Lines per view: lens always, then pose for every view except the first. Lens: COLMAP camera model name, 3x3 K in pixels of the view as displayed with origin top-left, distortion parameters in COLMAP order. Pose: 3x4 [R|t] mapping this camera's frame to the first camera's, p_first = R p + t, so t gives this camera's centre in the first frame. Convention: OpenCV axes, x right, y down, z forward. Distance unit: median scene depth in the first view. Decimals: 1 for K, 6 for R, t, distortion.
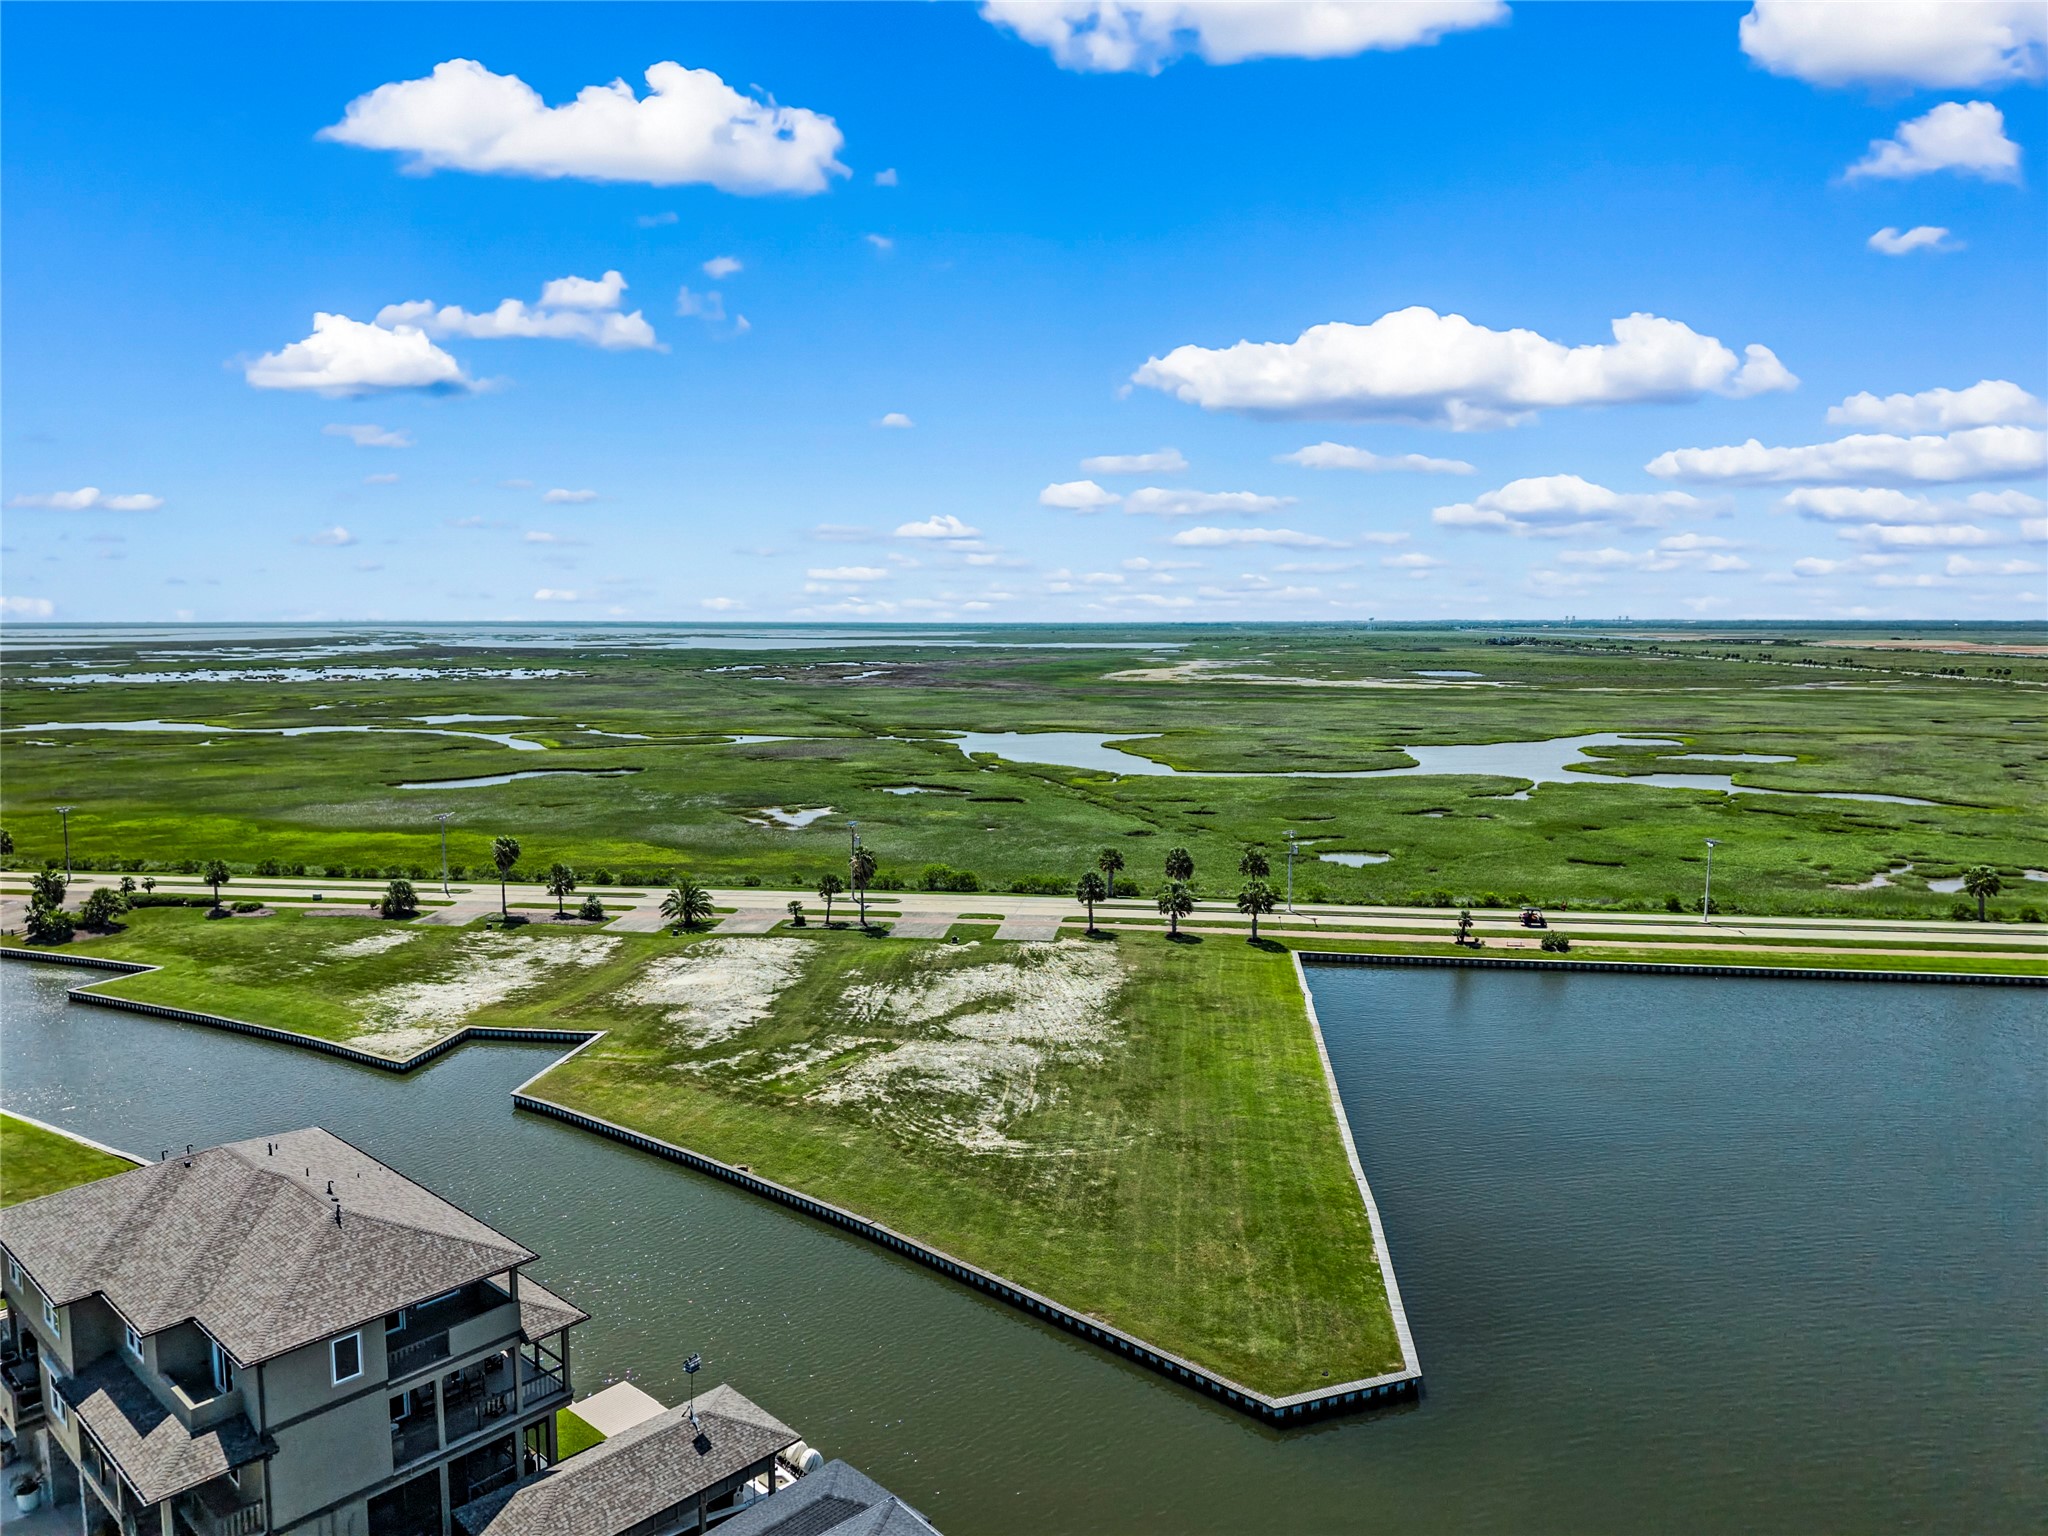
lens RADIAL K [[1363.9, 0, 1024.0], [0, 1363.9, 768.0], [0, 0, 1]] dist [0.119340, -0.167382]
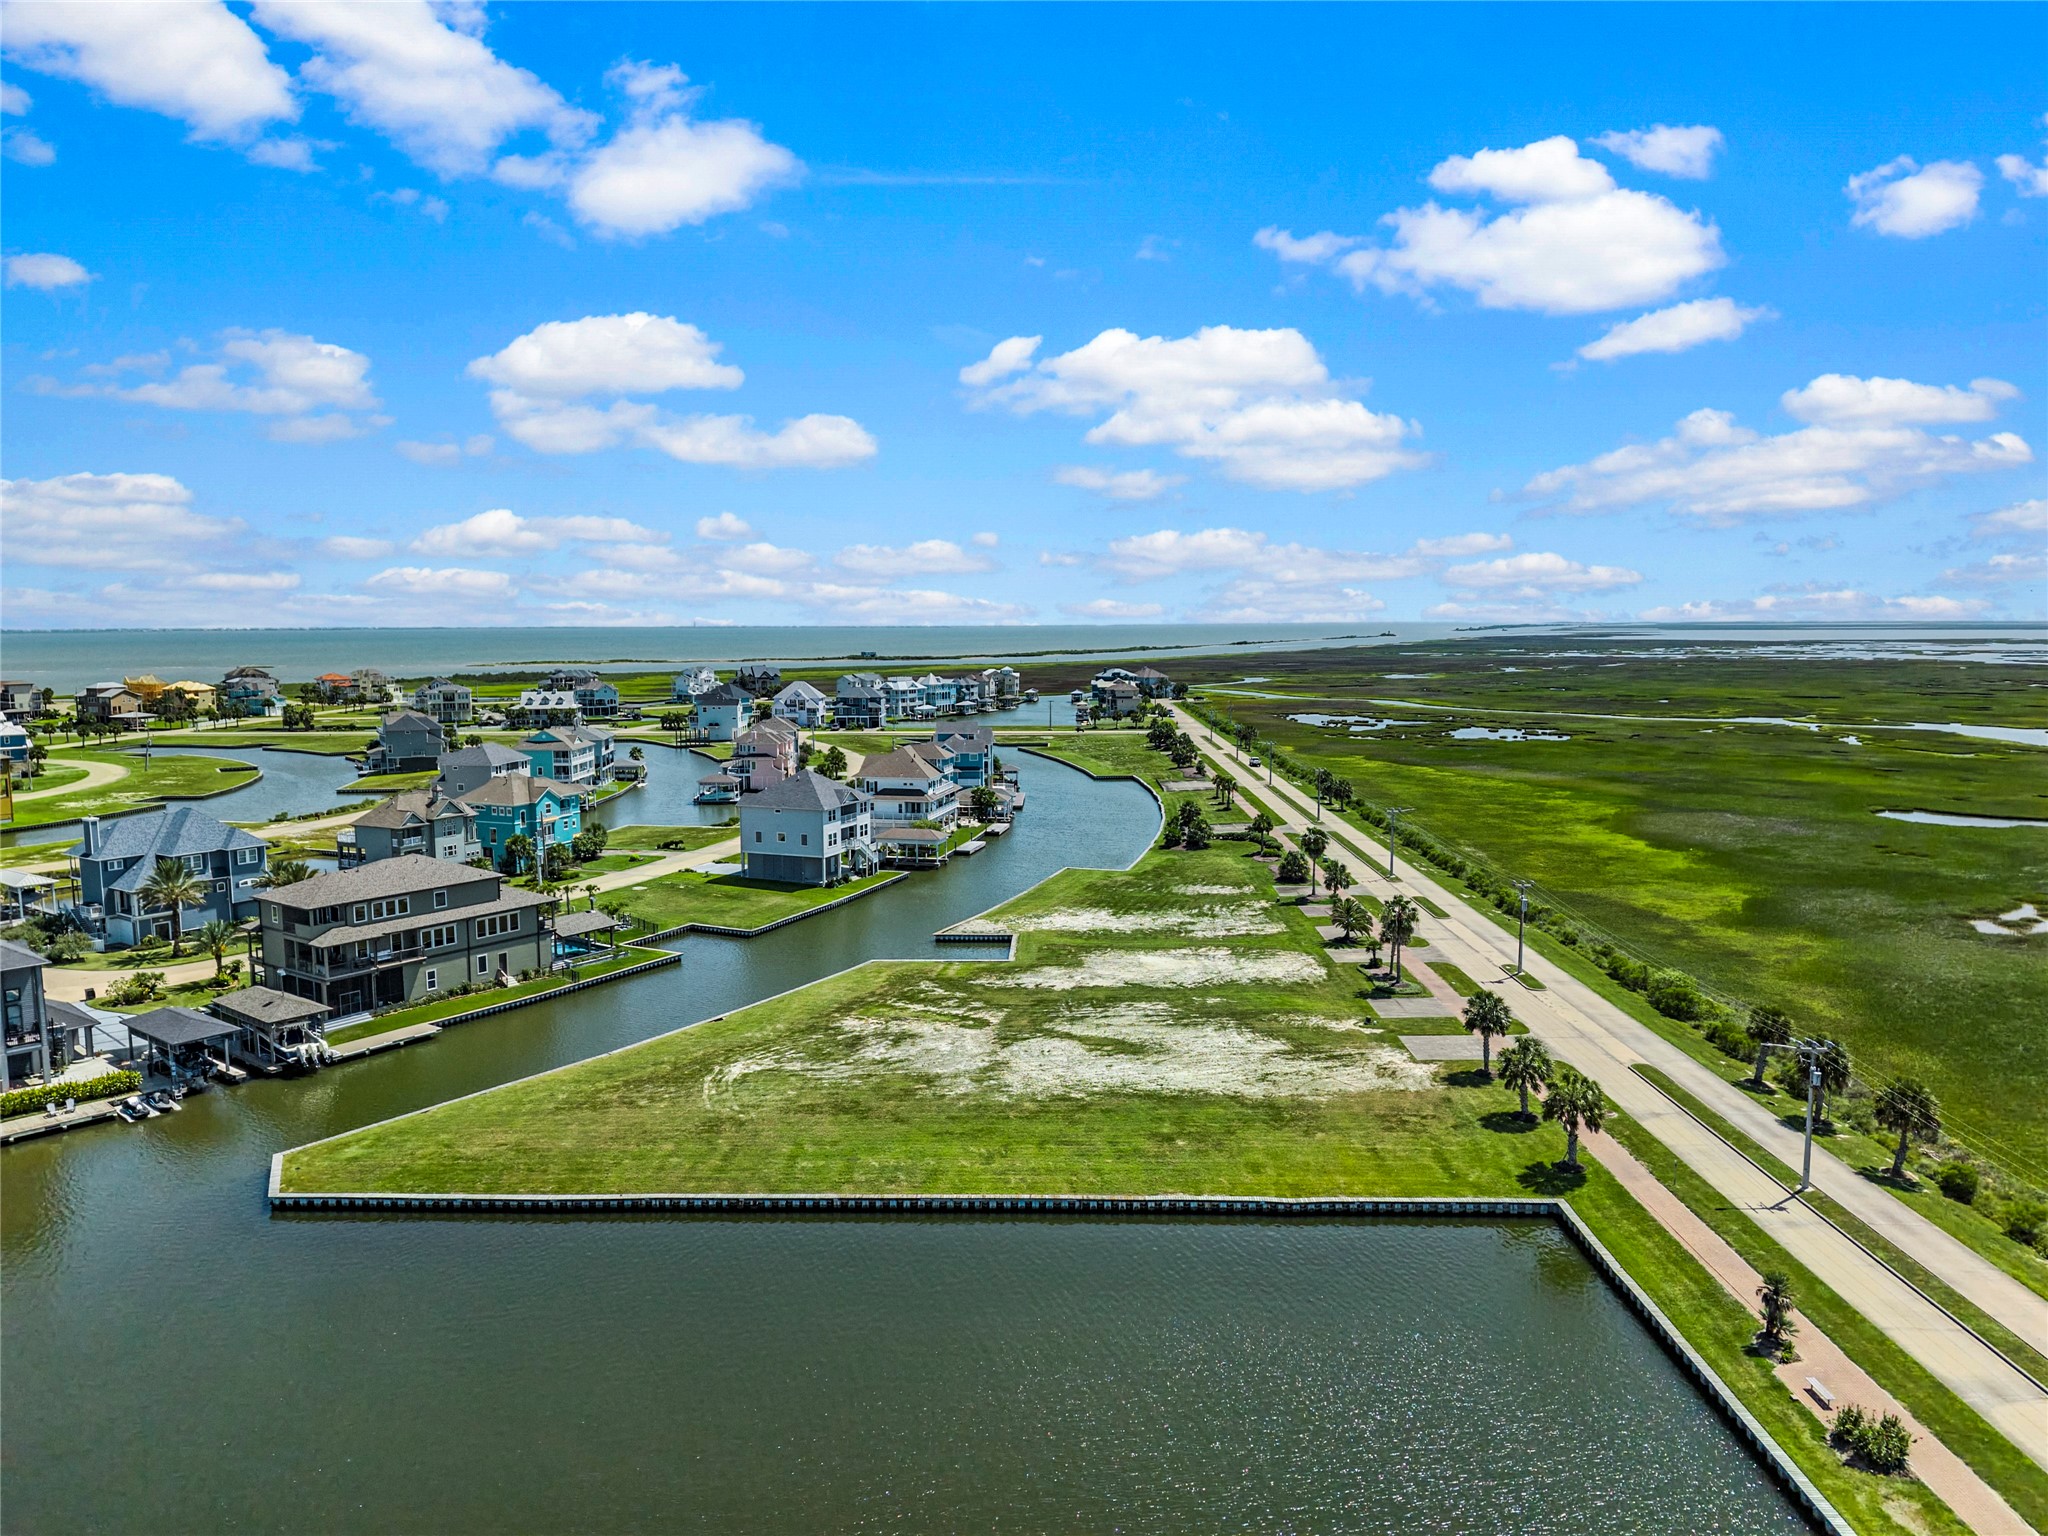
lens RADIAL K [[1363.9, 0, 1024.0], [0, 1363.9, 768.0], [0, 0, 1]] dist [0.119340, -0.167382]
pose [[0.119123, 0.115291, -0.986163, 0.745455], [-0.105293, 0.989101, 0.102916, -0.093354], [0.987281, 0.091576, 0.129964, 0.667012]]
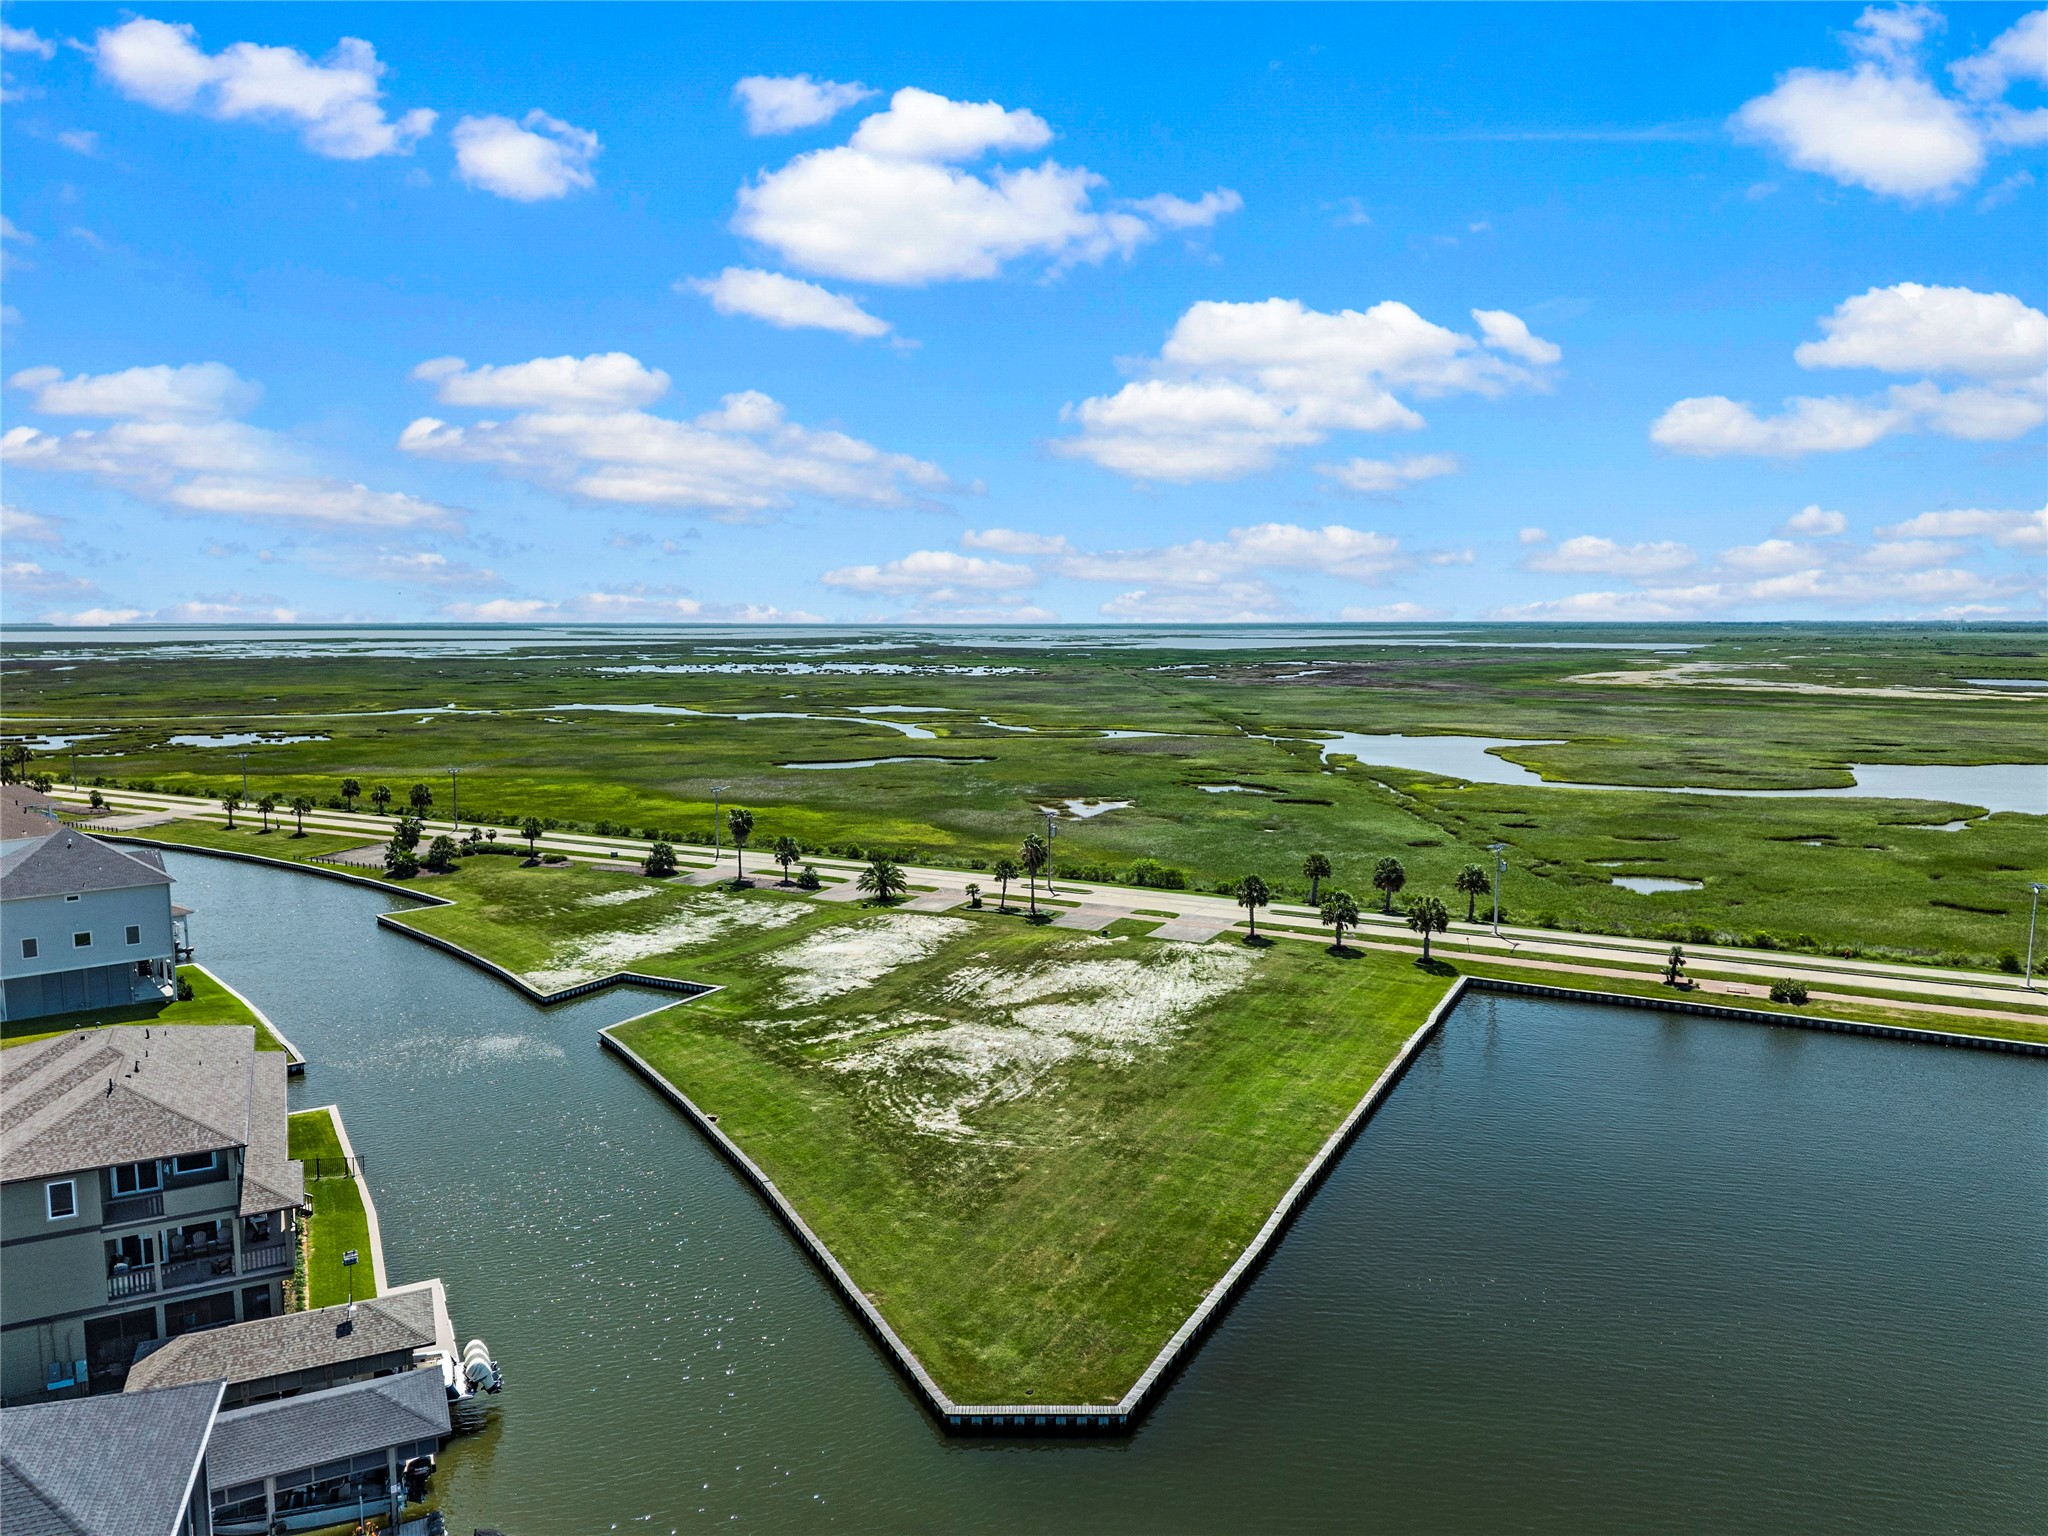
lens RADIAL K [[1363.9, 0, 1024.0], [0, 1363.9, 768.0], [0, 0, 1]] dist [0.119340, -0.167382]
pose [[0.940109, 0.037402, -0.338817, 0.226184], [-0.037530, 0.999276, 0.006177, 0.002109], [0.338802, 0.006909, 0.940832, 0.046037]]
